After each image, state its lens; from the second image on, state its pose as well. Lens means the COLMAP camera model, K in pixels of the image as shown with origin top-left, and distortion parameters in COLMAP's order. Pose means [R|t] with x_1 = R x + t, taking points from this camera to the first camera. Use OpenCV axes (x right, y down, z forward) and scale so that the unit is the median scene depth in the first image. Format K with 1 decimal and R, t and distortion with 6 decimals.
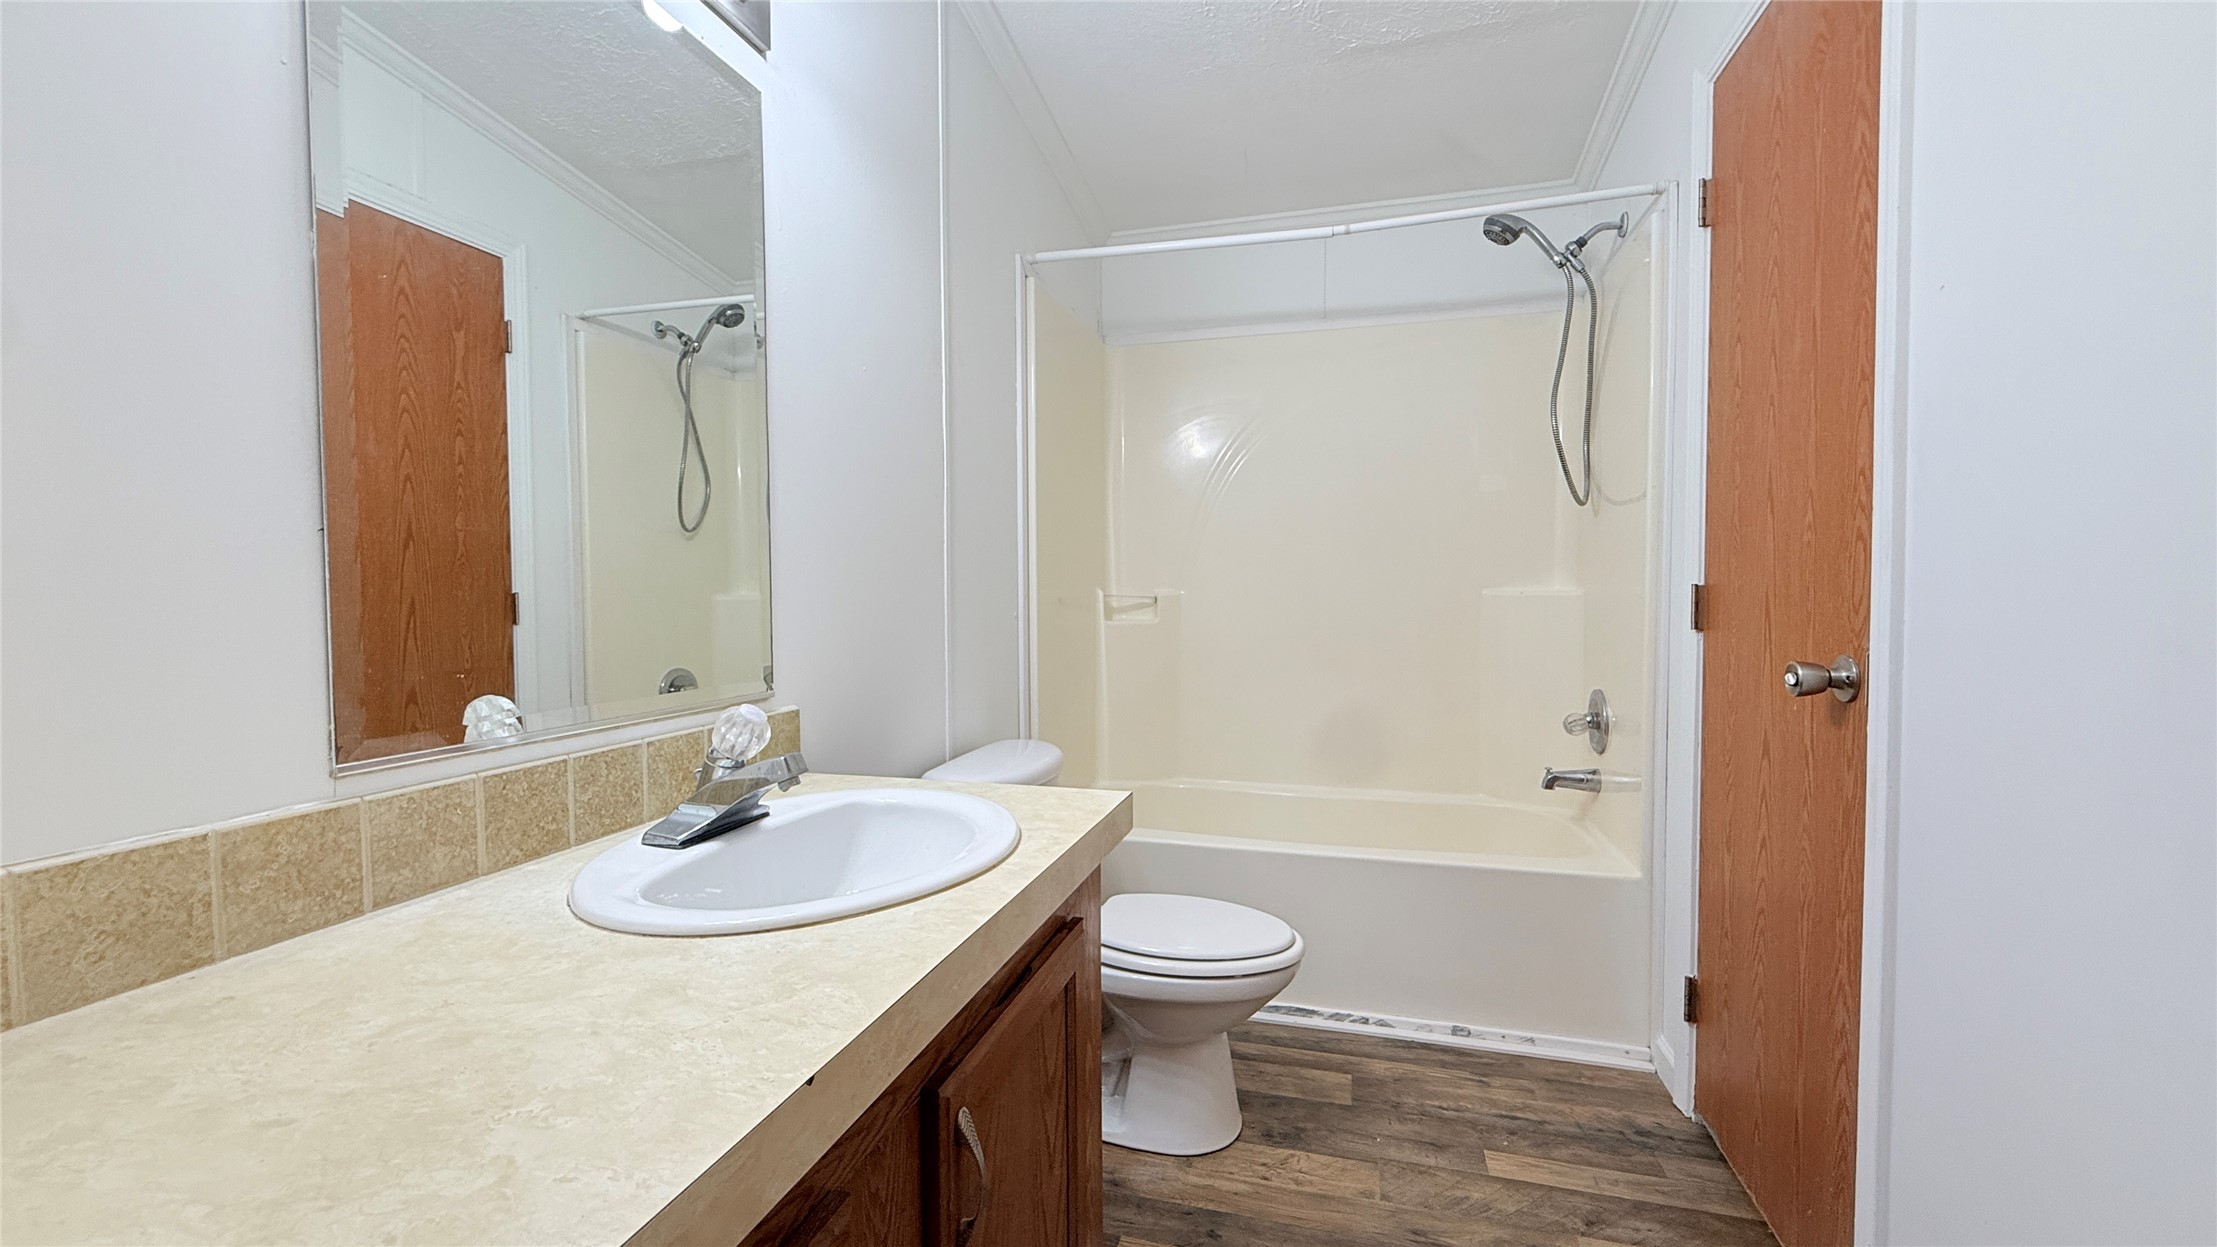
lens RADIAL K [[884.3, 0, 1109.5], [0, 884.3, 629.6], [0, 0, 1]] dist [0.001272, -0.000188]
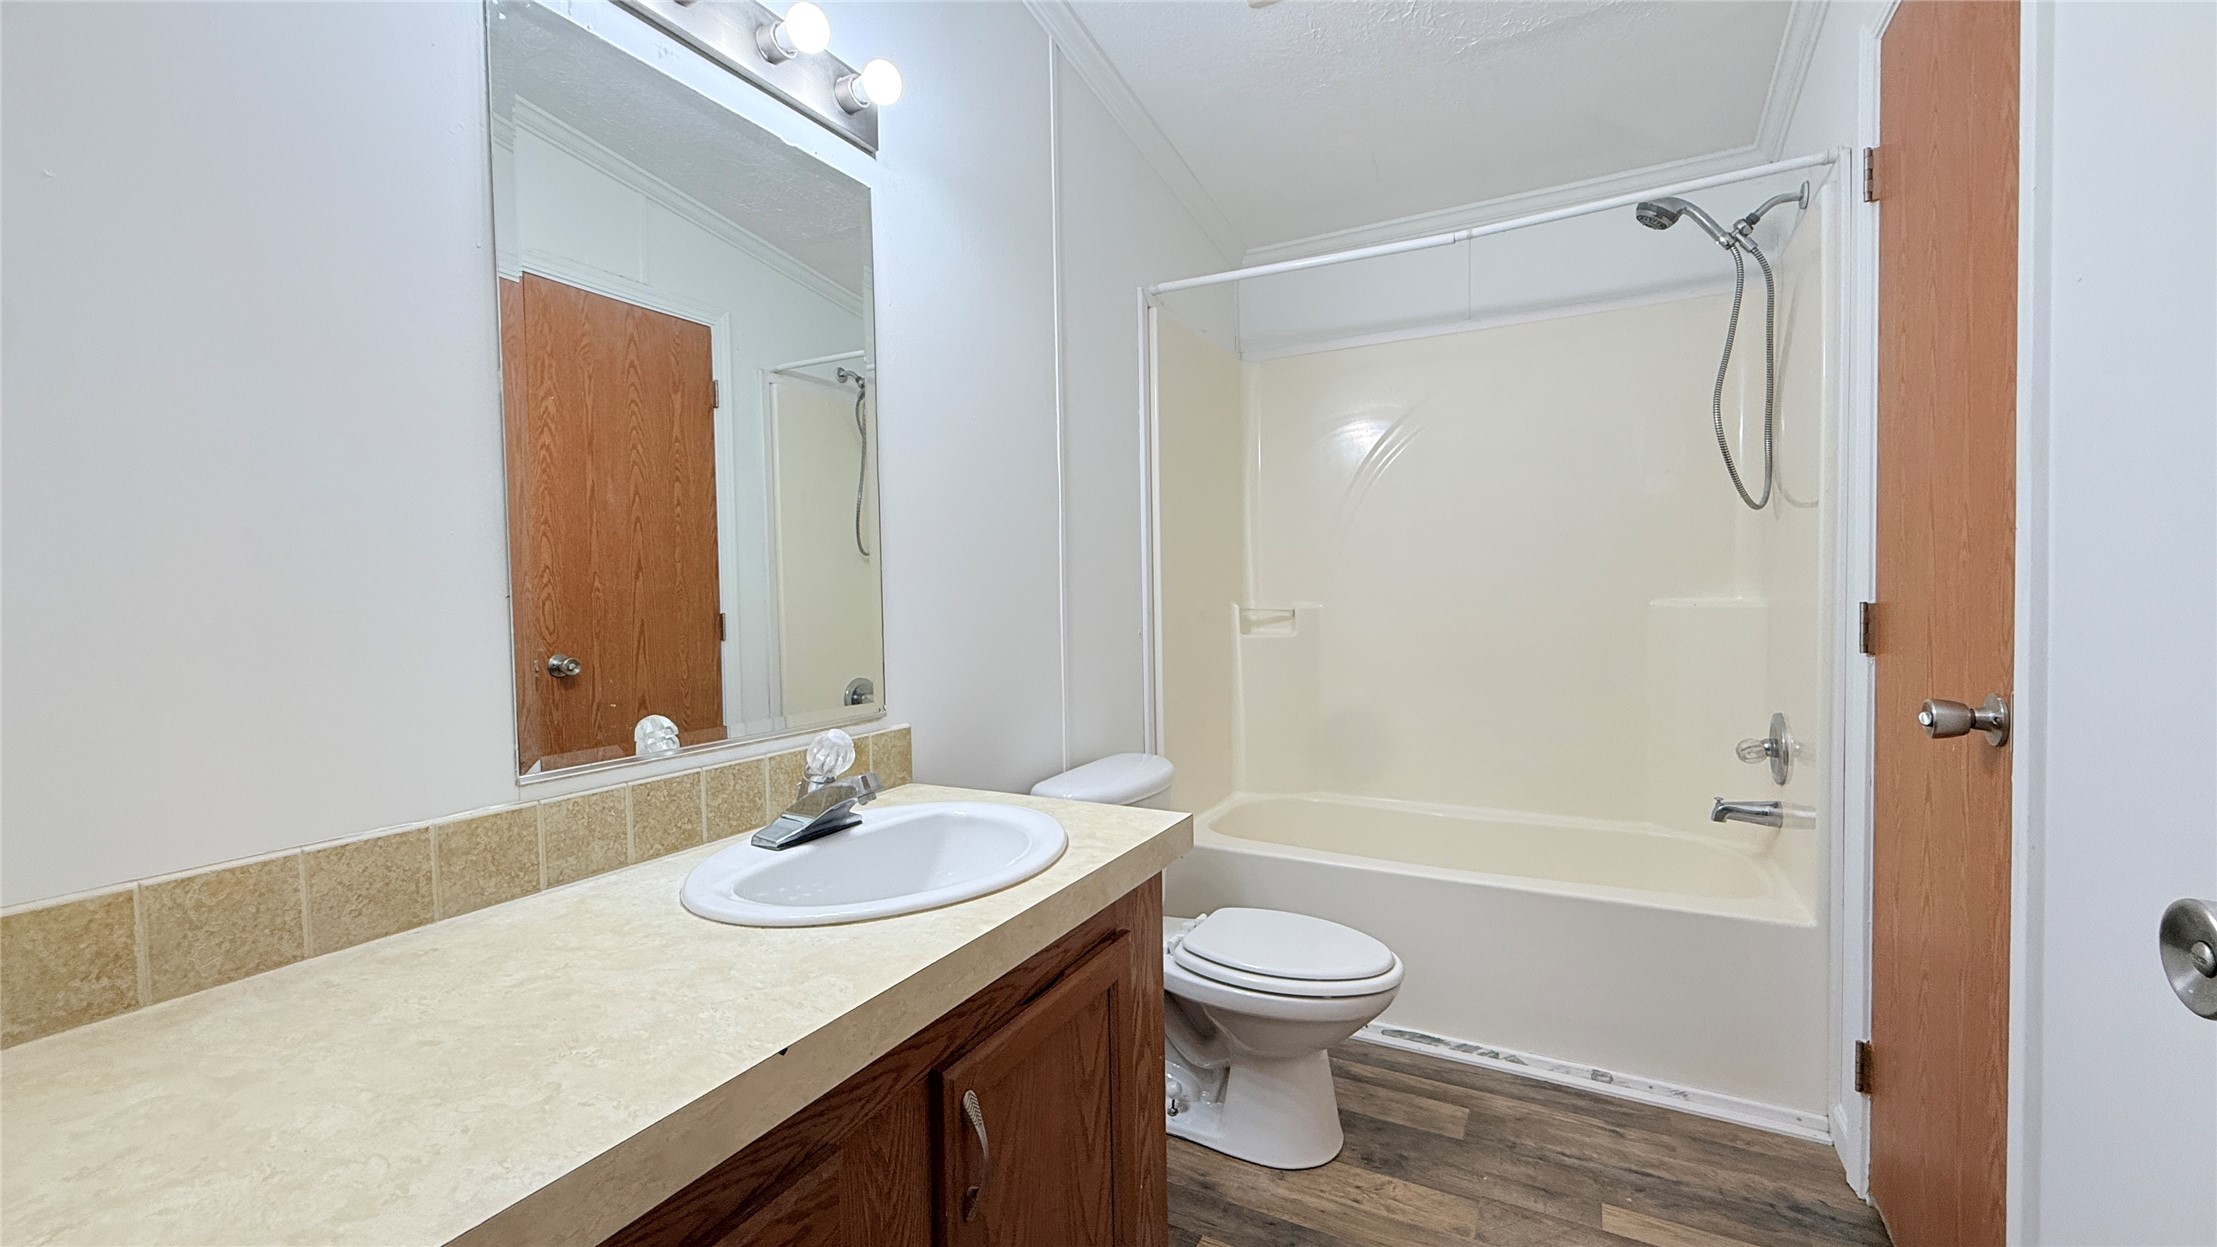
lens RADIAL K [[884.3, 0, 1105.8], [0, 884.3, 632.0], [0, 0, 1]] dist [0.001272, -0.000188]
pose [[0.976041, -0.003353, -0.217561, 0.113658], [0.003639, 0.999993, 0.000913, -0.025649], [0.217557, -0.001683, 0.976046, -0.038318]]
